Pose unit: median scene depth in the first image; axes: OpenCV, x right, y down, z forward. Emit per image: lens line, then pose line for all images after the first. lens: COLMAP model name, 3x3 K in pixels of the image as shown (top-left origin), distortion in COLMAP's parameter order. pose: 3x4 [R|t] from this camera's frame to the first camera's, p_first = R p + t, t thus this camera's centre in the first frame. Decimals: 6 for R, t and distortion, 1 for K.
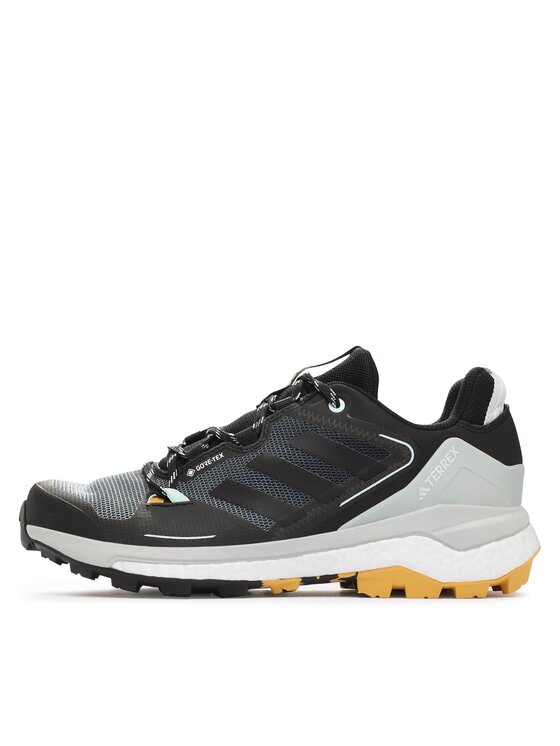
lens RADIAL K [[1167.9, 0, 280.5], [0, 1167.9, 374.4], [0, 0, 1]] dist [-0.011107, 0.000000]
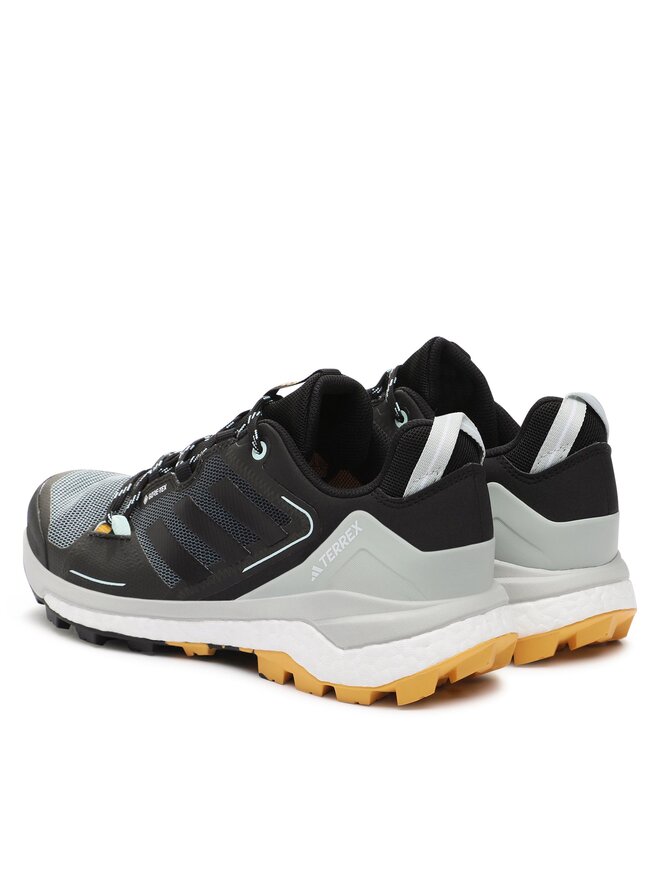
lens RADIAL K [[2096.5, 0, 329.9], [0, 2096.5, 439.3], [0, 0, 1]] dist [0.092672, 0.000000]
pose [[0.848270, 0.106340, -0.518778, 0.898595], [0.029236, 0.968733, 0.246379, -0.361720], [0.528757, -0.224163, 0.818638, -0.210100]]
